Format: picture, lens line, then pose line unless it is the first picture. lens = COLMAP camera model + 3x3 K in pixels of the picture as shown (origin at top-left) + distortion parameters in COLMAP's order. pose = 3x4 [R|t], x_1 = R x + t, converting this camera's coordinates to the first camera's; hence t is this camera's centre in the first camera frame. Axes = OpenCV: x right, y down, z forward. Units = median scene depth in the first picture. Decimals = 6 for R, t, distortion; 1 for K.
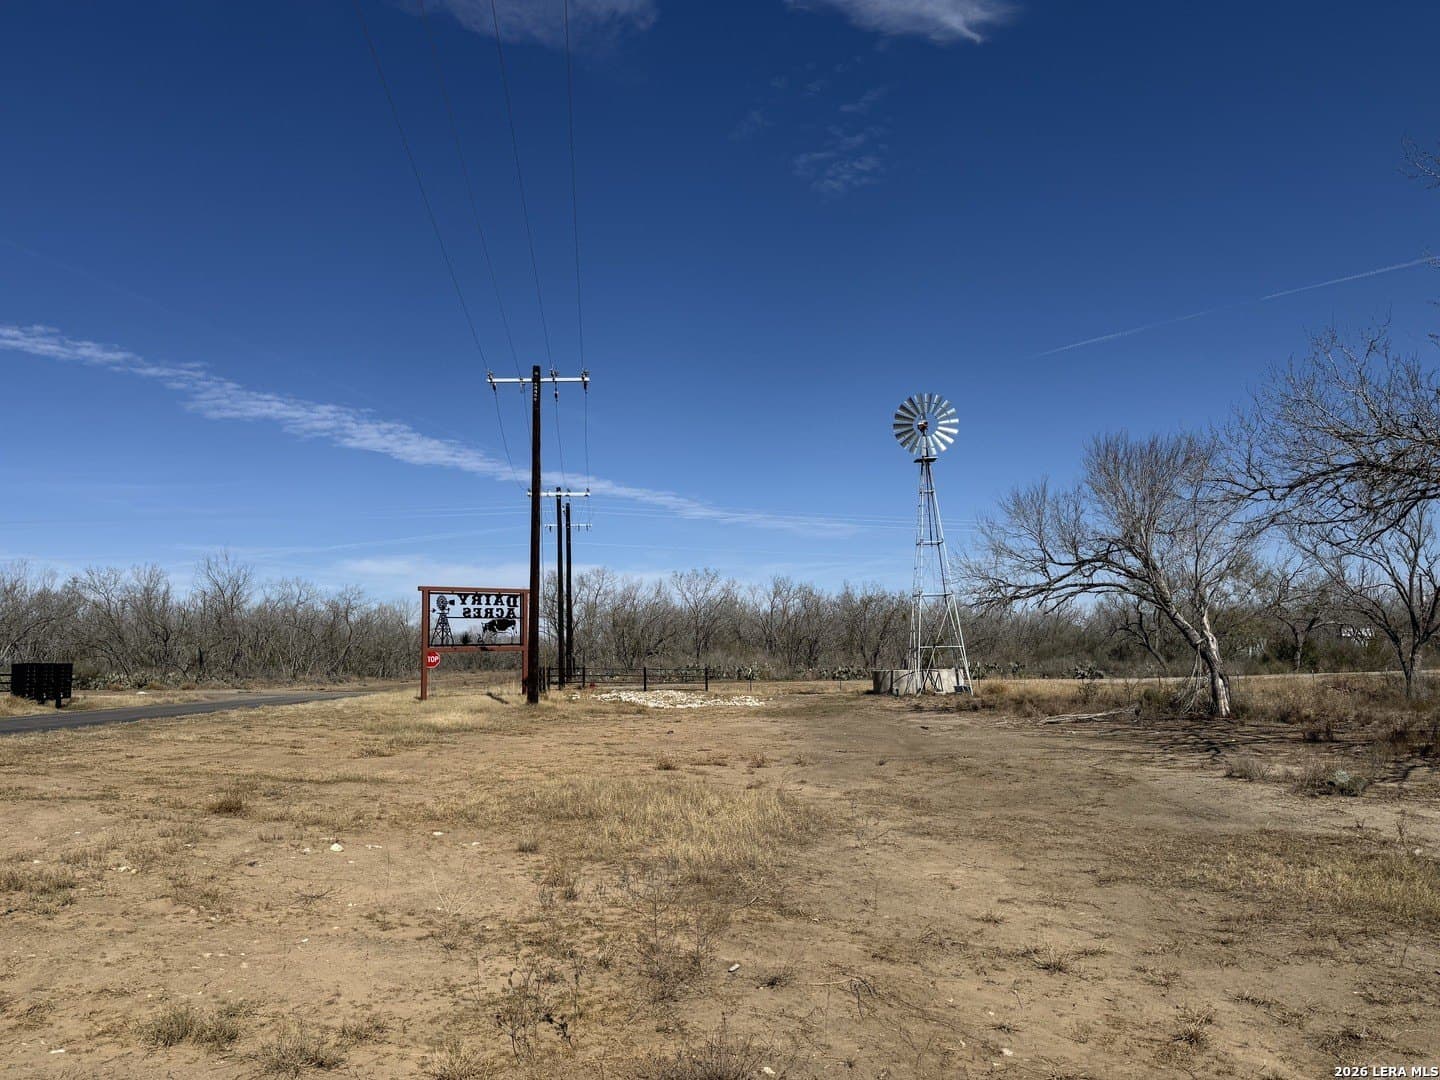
lens RADIAL K [[992.1, 0, 720.0], [0, 992.1, 540.0], [0, 0, 1]] dist [0.072318, -0.086613]
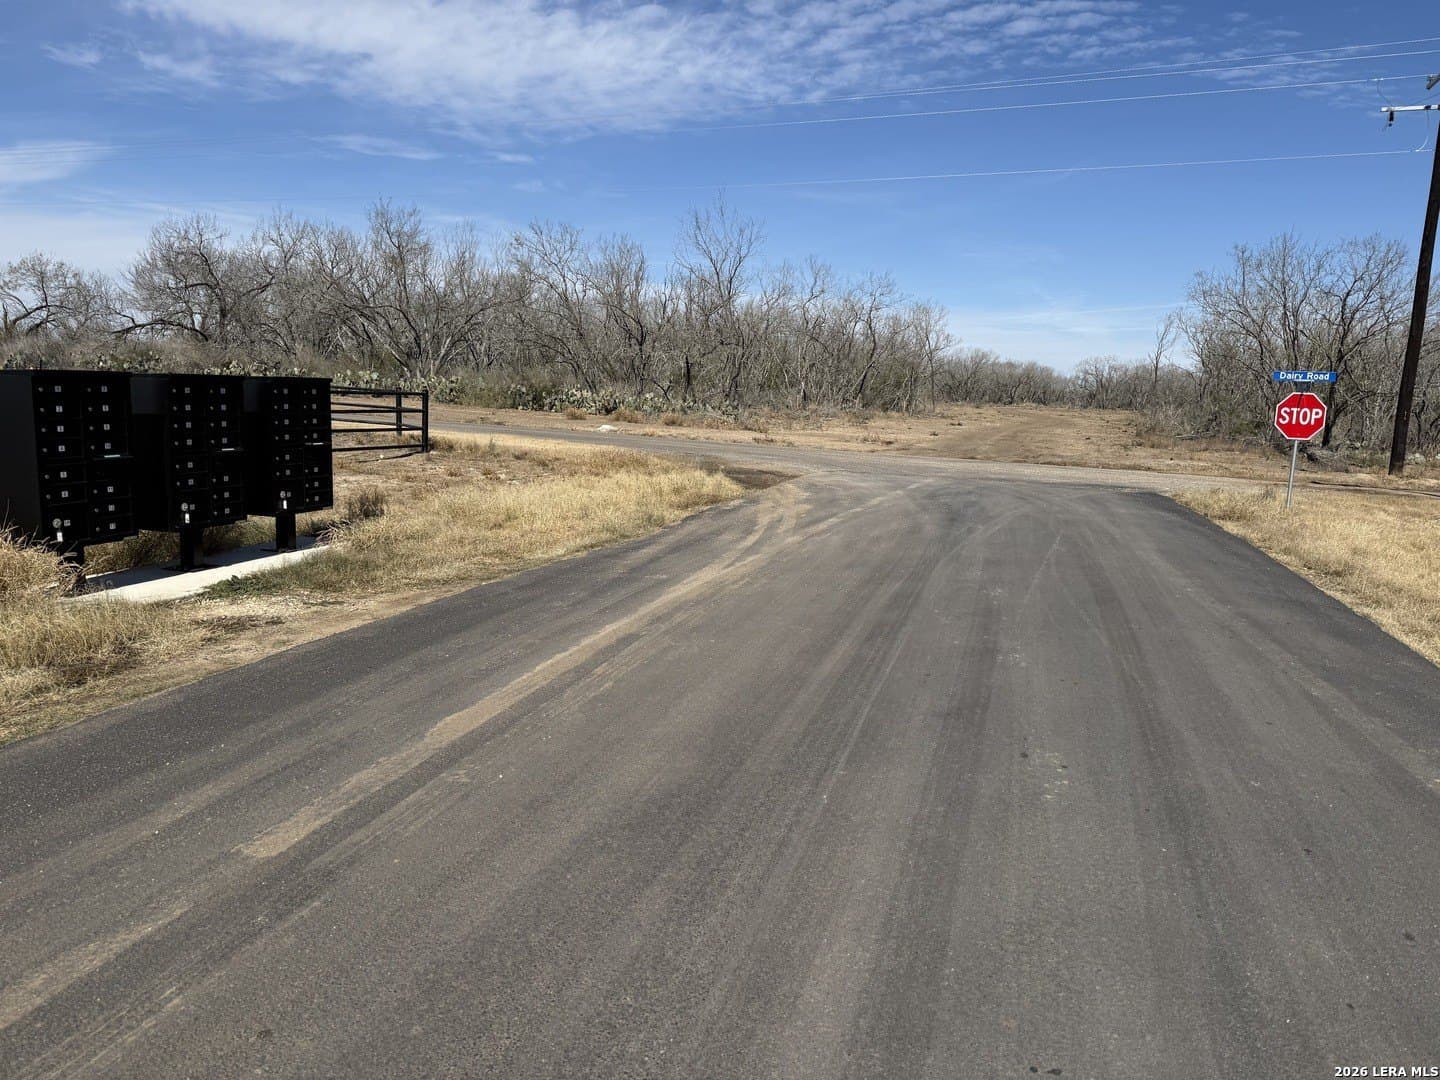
lens RADIAL K [[992.1, 0, 720.0], [0, 992.1, 540.0], [0, 0, 1]] dist [0.072318, -0.086613]
pose [[0.909676, 0.120138, -0.397564, -0.222392], [-0.008722, 0.962563, 0.270916, 0.045824], [0.415228, -0.242978, 0.876668, 0.406947]]
